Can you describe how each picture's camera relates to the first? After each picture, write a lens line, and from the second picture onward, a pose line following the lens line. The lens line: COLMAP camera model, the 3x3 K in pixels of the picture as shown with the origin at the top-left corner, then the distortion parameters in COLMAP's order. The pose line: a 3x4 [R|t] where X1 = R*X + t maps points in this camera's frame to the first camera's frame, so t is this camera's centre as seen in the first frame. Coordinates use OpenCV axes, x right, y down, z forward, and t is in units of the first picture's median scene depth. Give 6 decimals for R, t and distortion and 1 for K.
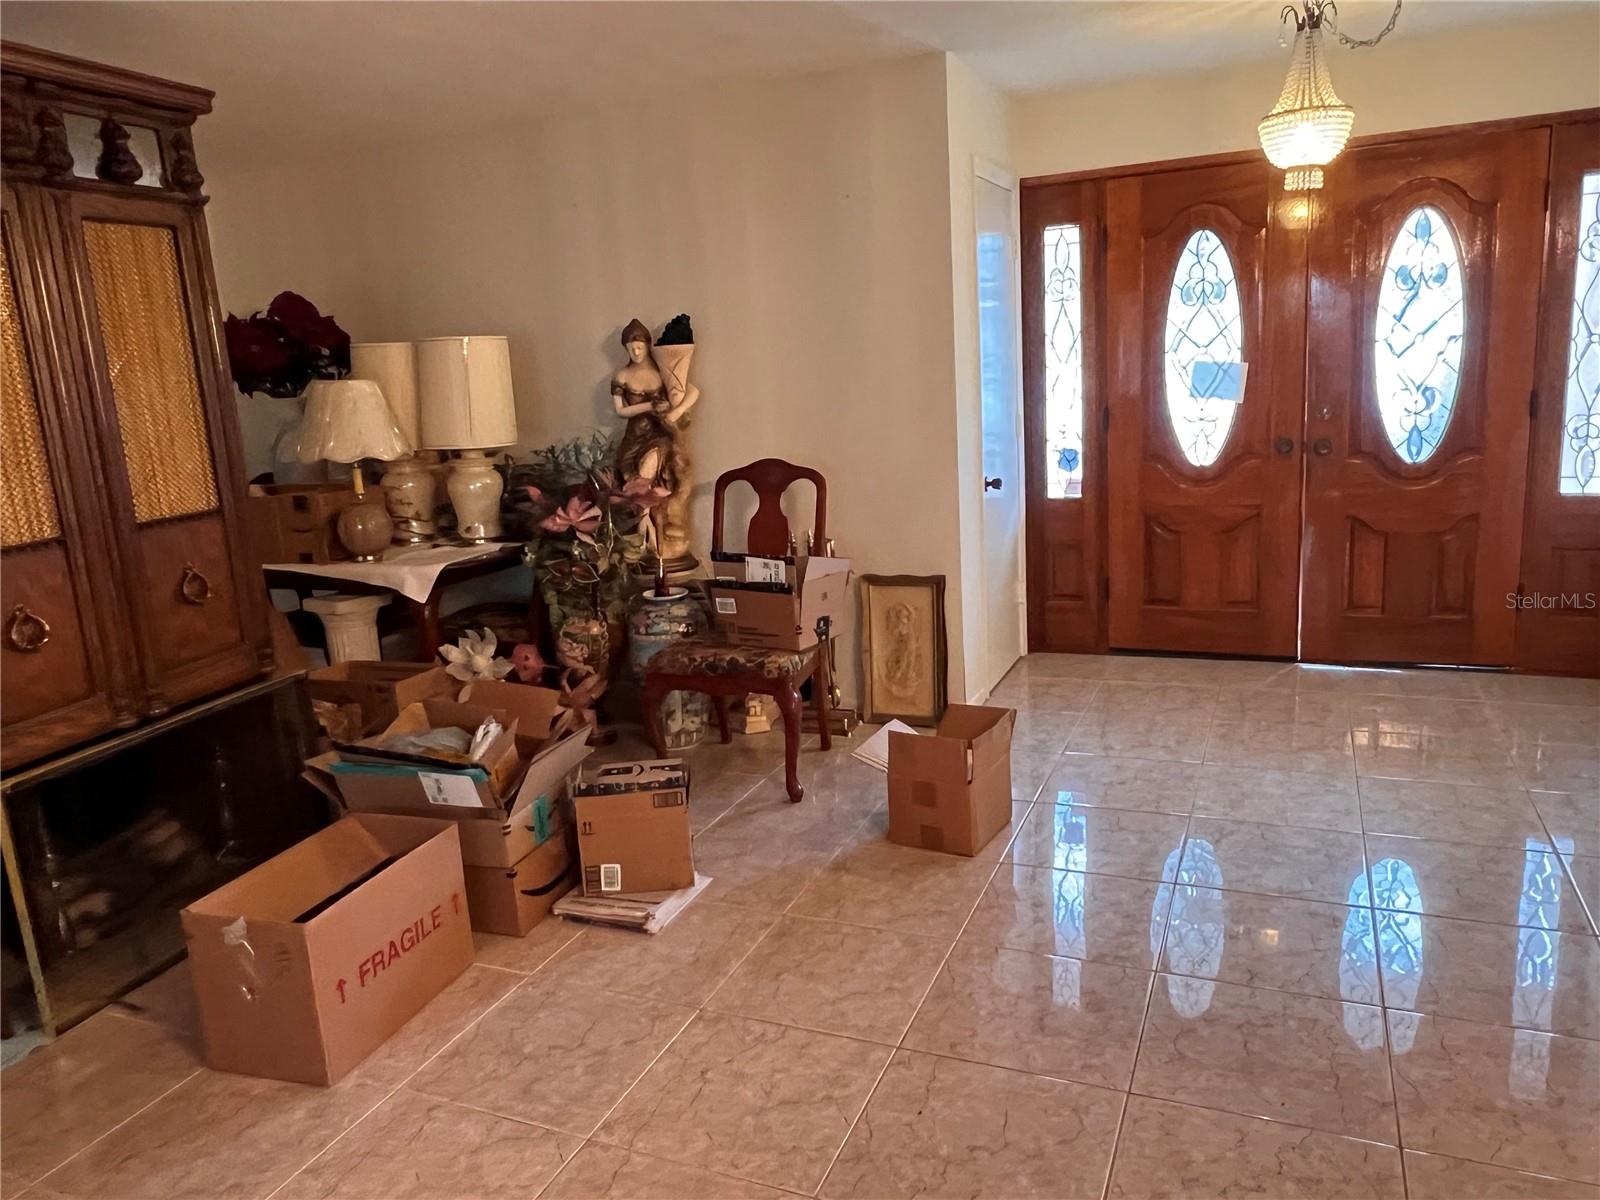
lens RADIAL K [[1150.7, 0, 784.5], [0, 1150.7, 599.2], [0, 0, 1]] dist [0.007677, -0.009555]
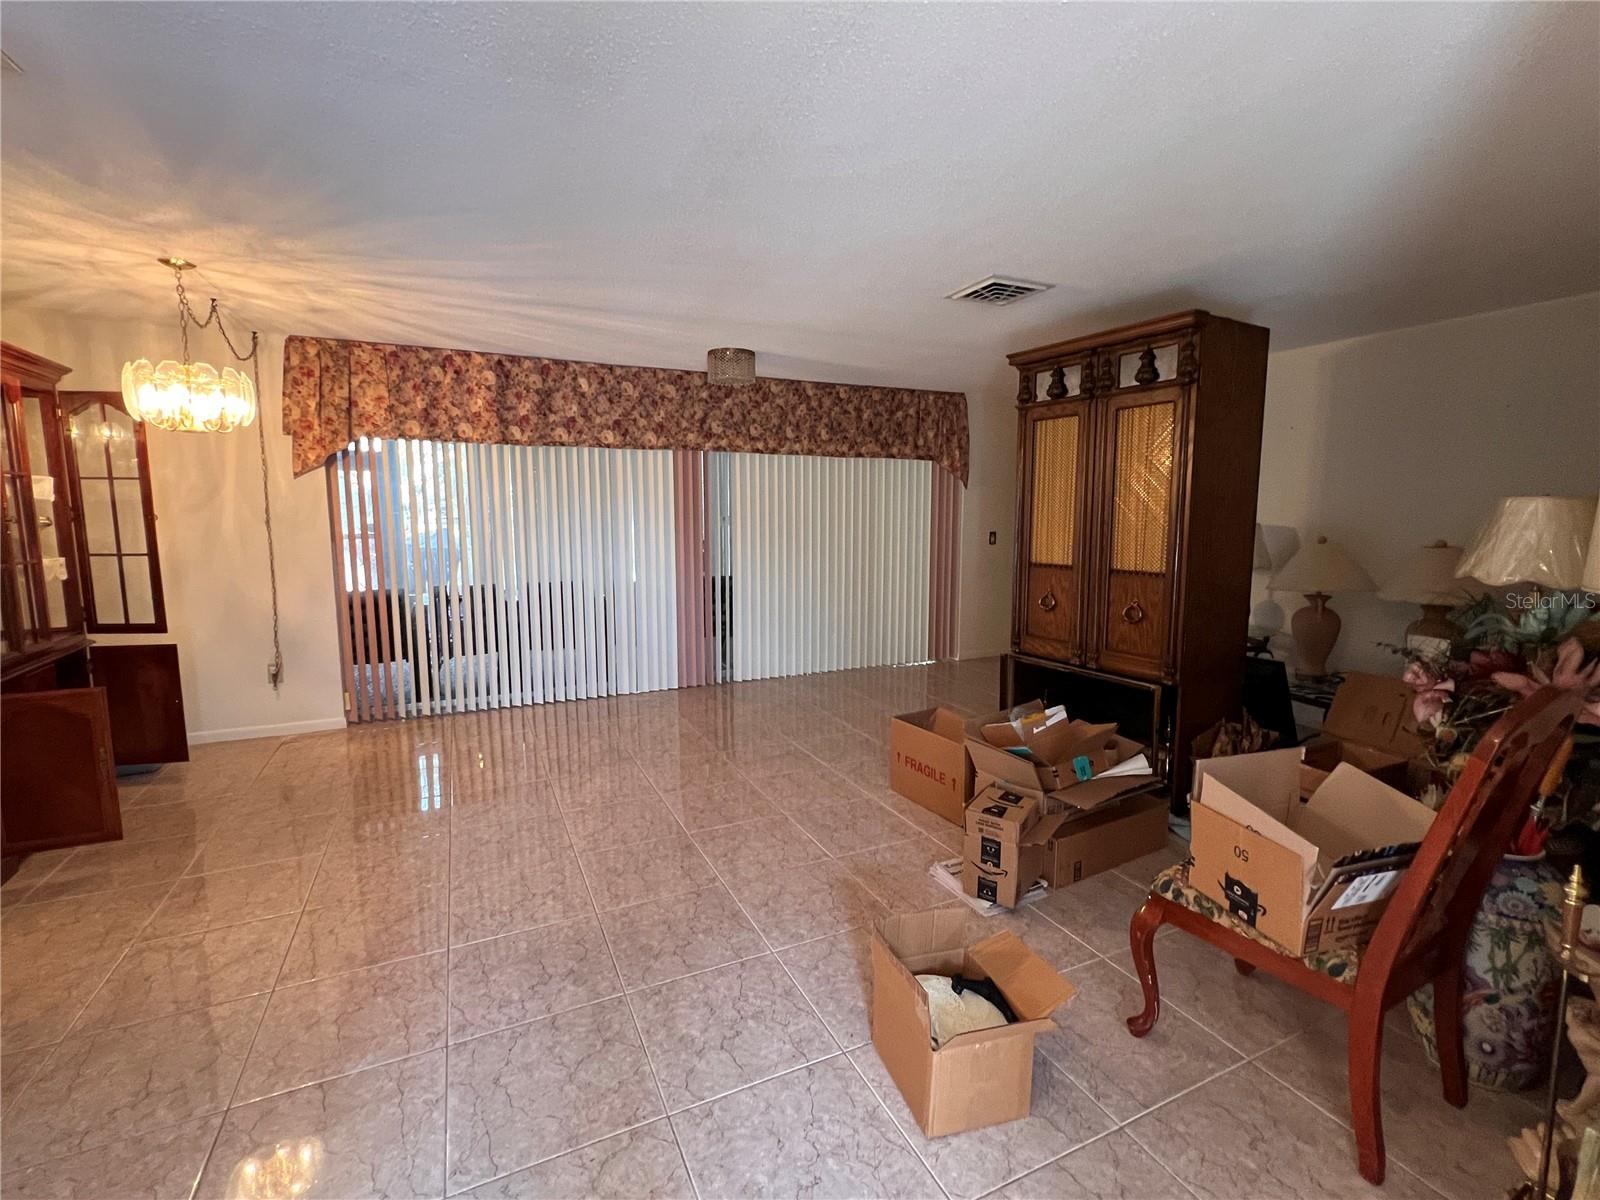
lens RADIAL K [[718.1, 0, 795.2], [0, 718.1, 593.7], [0, 0, 1]] dist [-0.001184, -0.000177]
pose [[-0.653096, 0.150667, -0.742135, 0.447551], [-0.117268, 0.948064, 0.295674, -0.217266], [0.748140, 0.280132, -0.601509, 0.926477]]
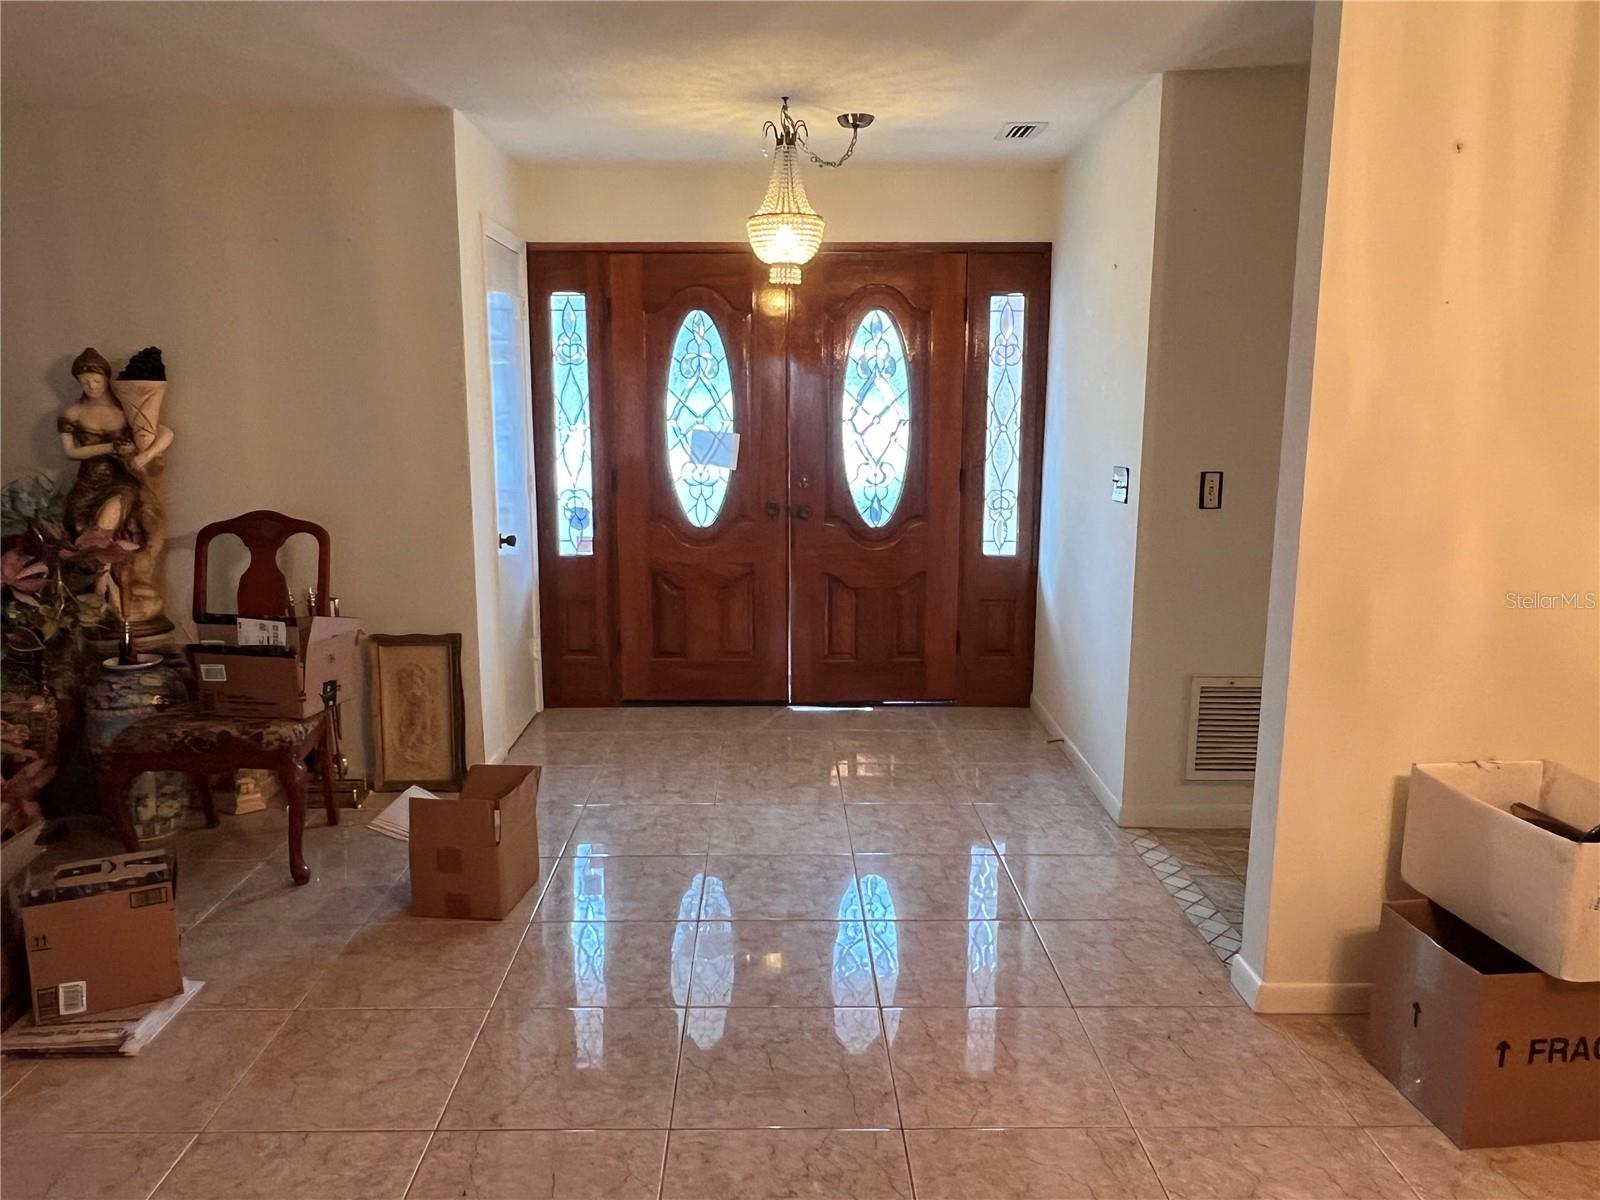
lens RADIAL K [[1150.7, 0, 784.5], [0, 1150.7, 599.2], [0, 0, 1]] dist [0.007677, -0.009555]
pose [[0.908784, -0.009405, 0.417161, -0.018874], [0.029719, 0.998666, -0.042228, -0.000388], [-0.416207, 0.050773, 0.907851, -0.003955]]
